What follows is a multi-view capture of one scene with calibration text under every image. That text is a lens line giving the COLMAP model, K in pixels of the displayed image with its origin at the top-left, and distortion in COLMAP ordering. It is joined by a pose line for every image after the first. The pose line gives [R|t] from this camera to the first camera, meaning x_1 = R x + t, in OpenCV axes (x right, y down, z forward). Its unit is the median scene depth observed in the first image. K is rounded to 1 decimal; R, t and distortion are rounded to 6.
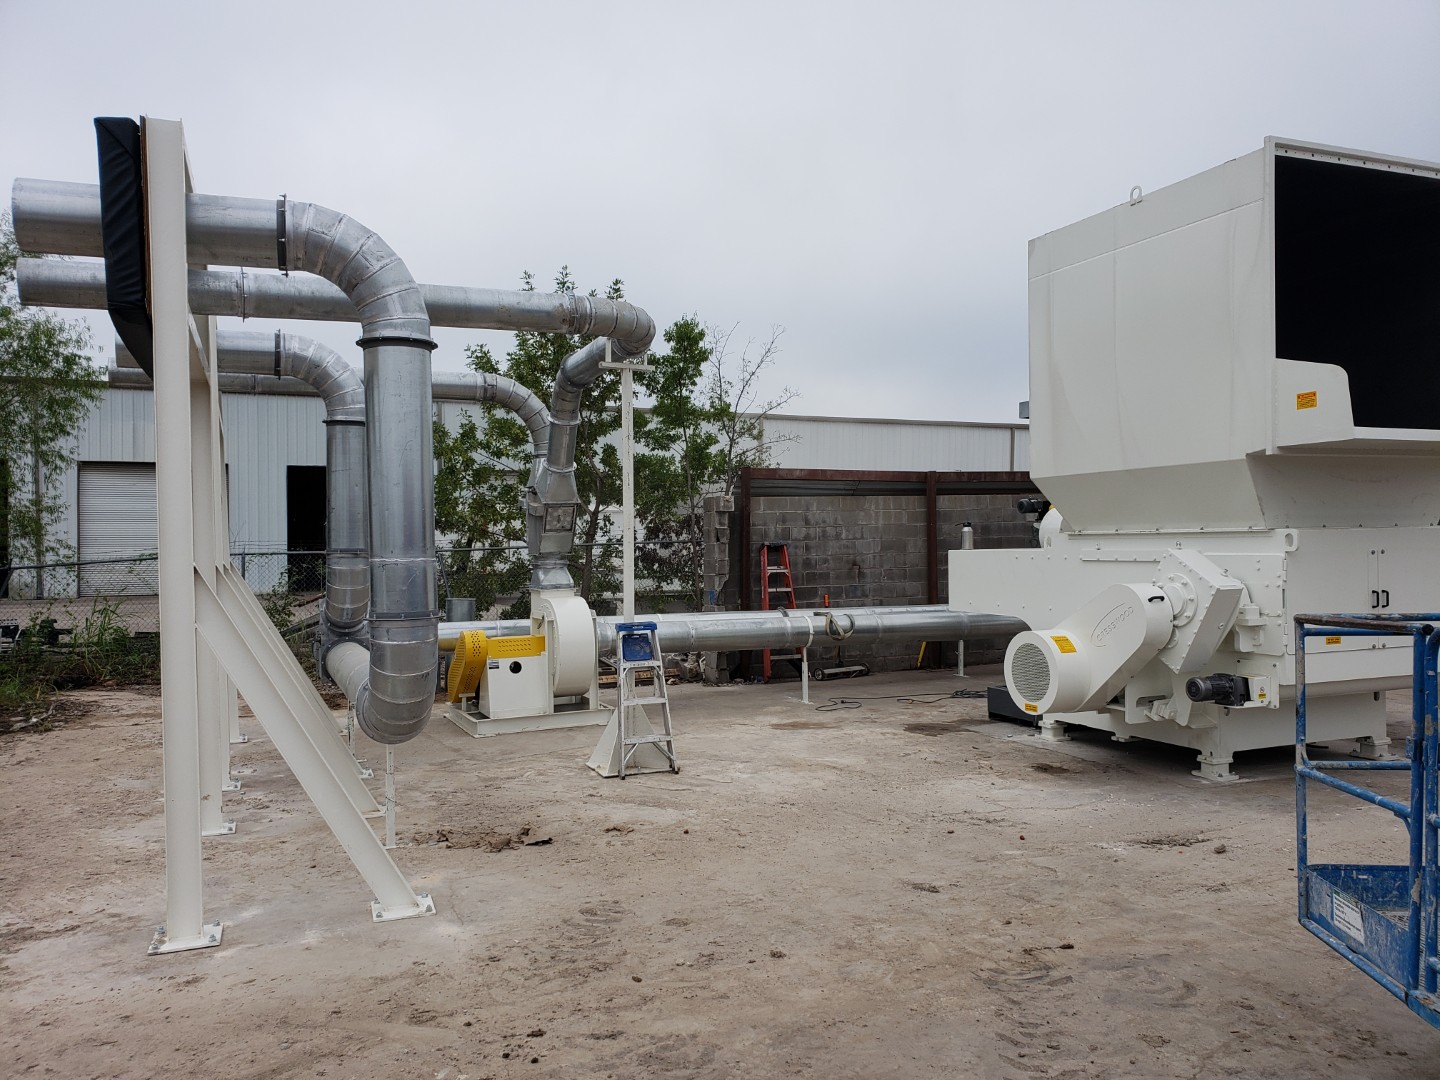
lens RADIAL K [[1111.7, 0, 718.2], [0, 1111.7, 554.2], [0, 0, 1]] dist [0.021210, -0.001235]
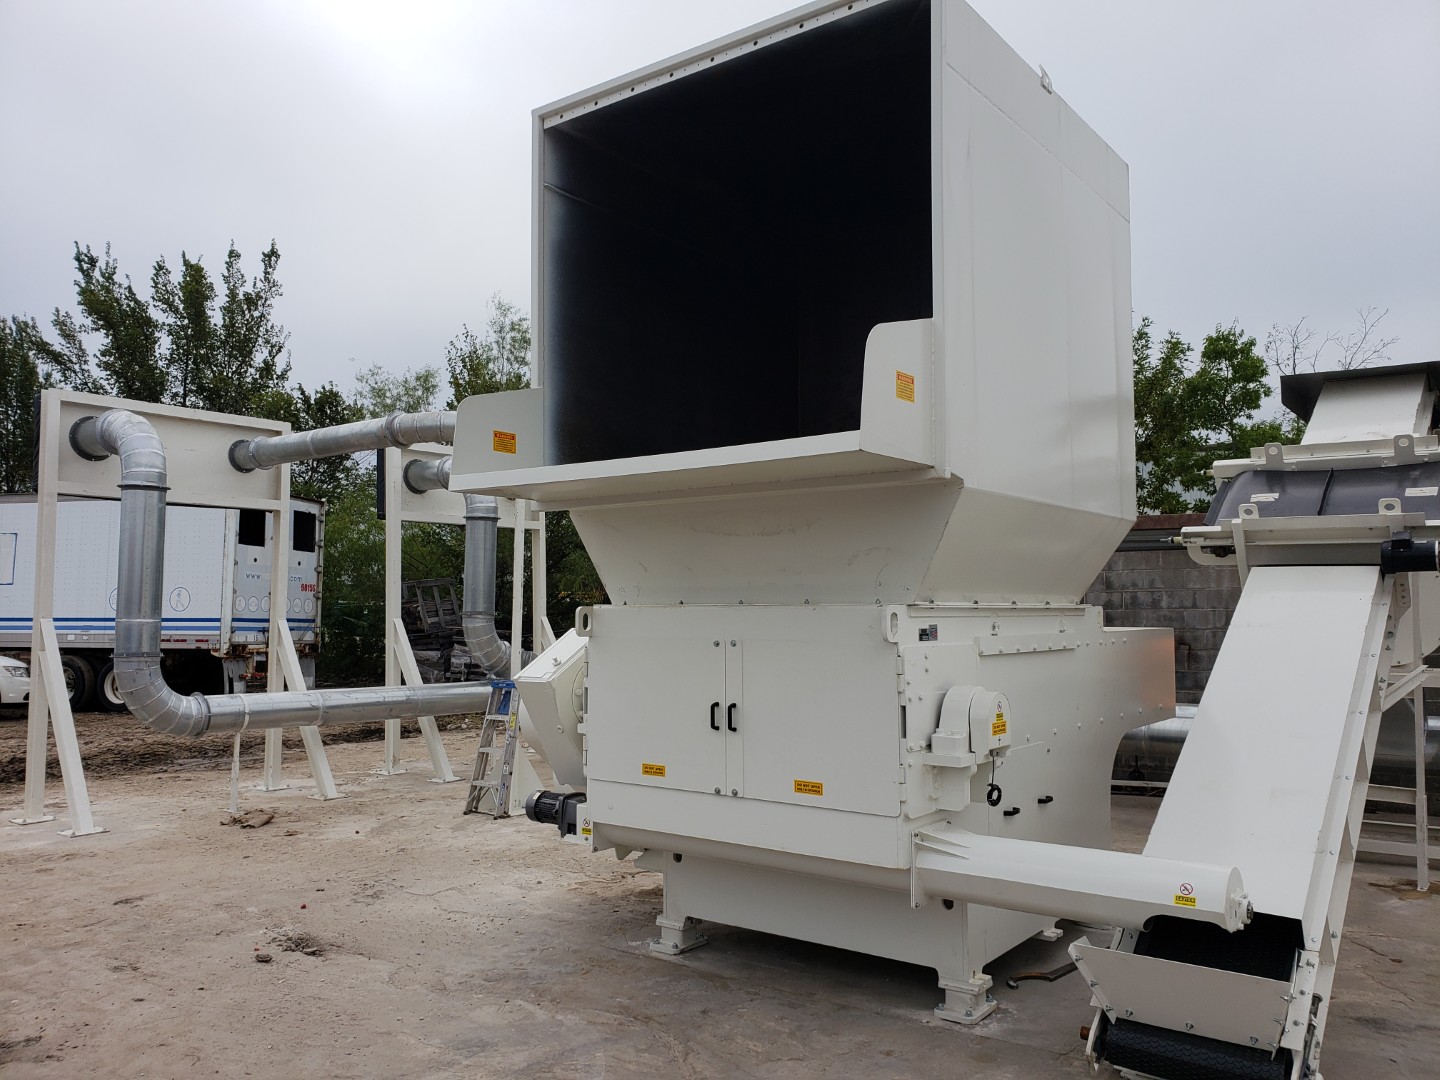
lens RADIAL K [[1111.7, 0, 715.1], [0, 1111.7, 537.9], [0, 0, 1]] dist [0.021210, -0.001235]
pose [[0.506968, -0.035864, -0.861218, 1.262293], [-0.019253, 0.998414, -0.052910, -0.031483], [0.861750, 0.043405, 0.505474, 0.744589]]
